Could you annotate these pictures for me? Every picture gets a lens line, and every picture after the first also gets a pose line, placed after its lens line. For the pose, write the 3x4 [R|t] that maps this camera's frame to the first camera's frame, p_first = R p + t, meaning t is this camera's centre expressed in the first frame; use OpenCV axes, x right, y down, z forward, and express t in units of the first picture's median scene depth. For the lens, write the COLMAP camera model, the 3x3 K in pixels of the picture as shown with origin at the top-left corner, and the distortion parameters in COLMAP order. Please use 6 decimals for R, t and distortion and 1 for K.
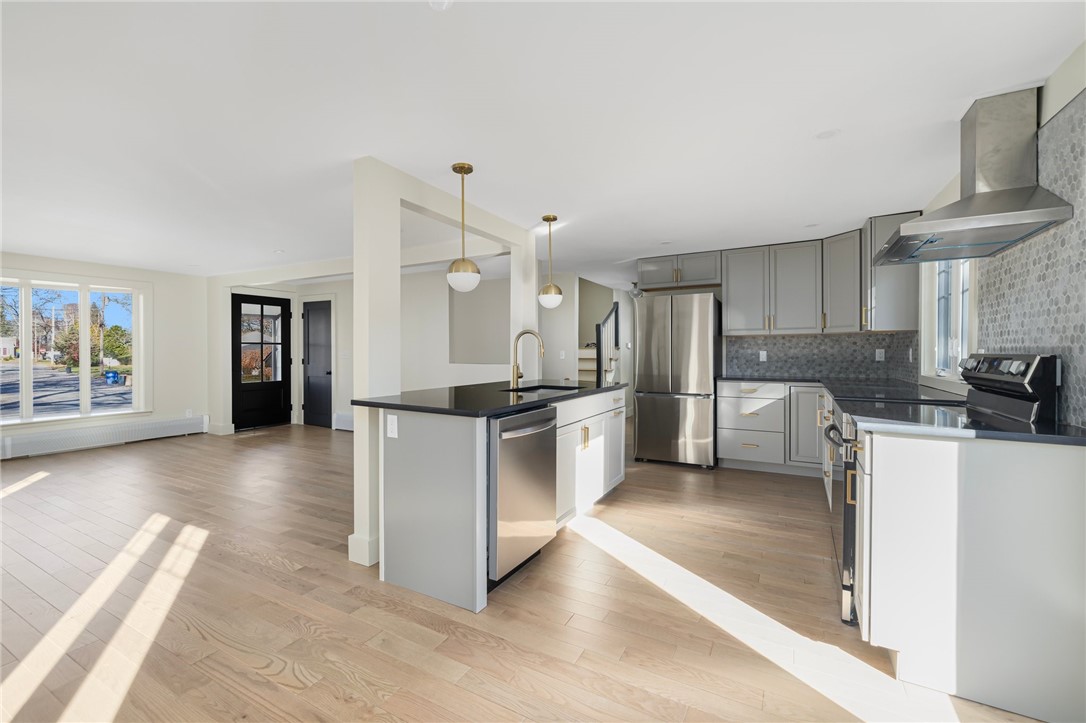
lens RADIAL K [[469.7, 0, 533.5], [0, 469.7, 353.4], [0, 0, 1]] dist [-0.004169, 0.000615]
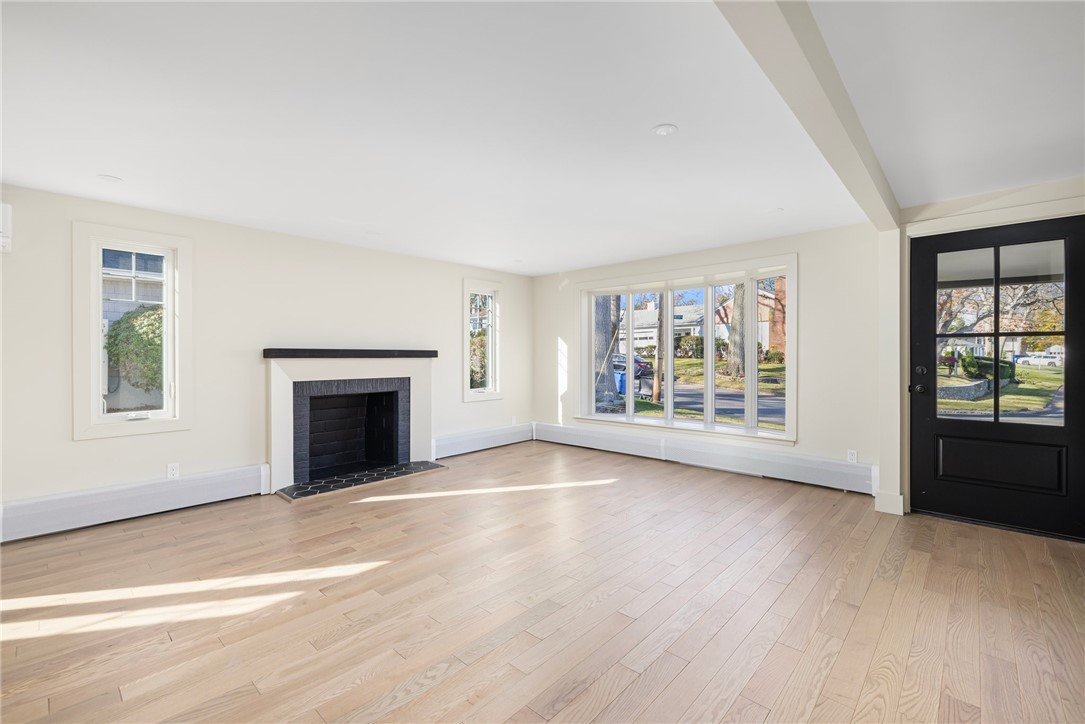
lens RADIAL K [[469.3, 0, 541.4], [0, 469.3, 360.1], [0, 0, 1]] dist [-0.004169, 0.000615]
pose [[-0.224154, 0.011676, -0.974484, -0.080505], [-0.002340, 0.999919, 0.012519, -0.003126], [0.974551, 0.005086, -0.224109, 1.051365]]
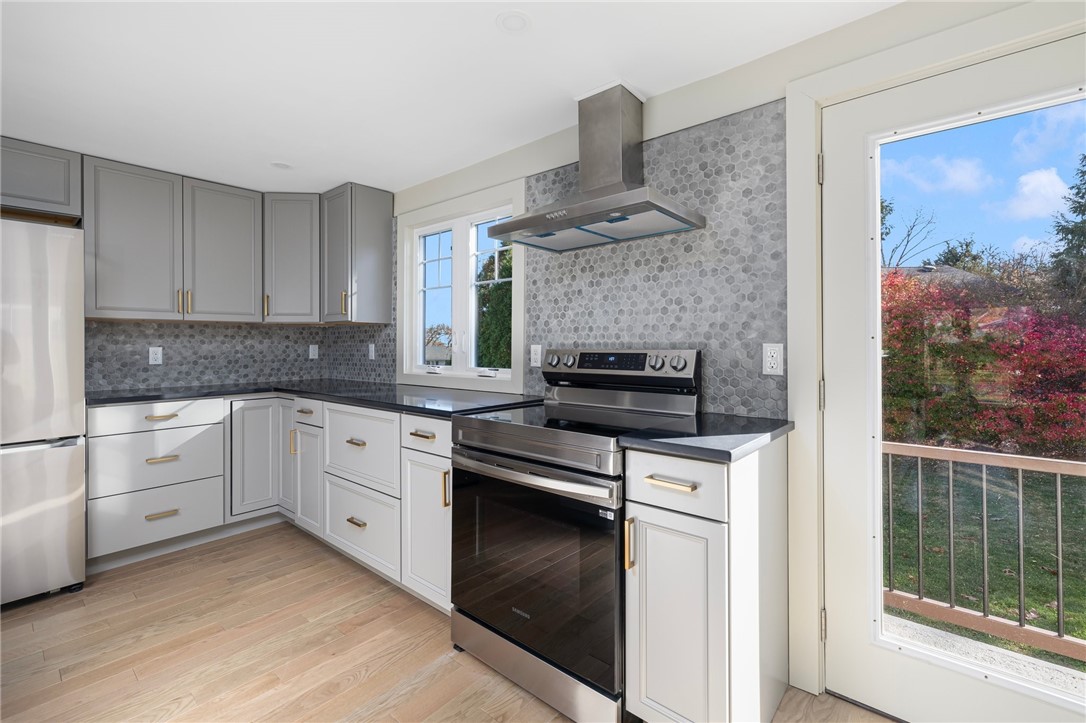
lens RADIAL K [[469.7, 0, 546.3], [0, 469.7, 342.9], [0, 0, 1]] dist [-0.004169, 0.000615]
pose [[0.187302, 0.007307, 0.982275, -0.010174], [0.007447, 0.999933, -0.008858, -0.001804], [-0.982274, 0.008974, 0.187235, 0.419030]]
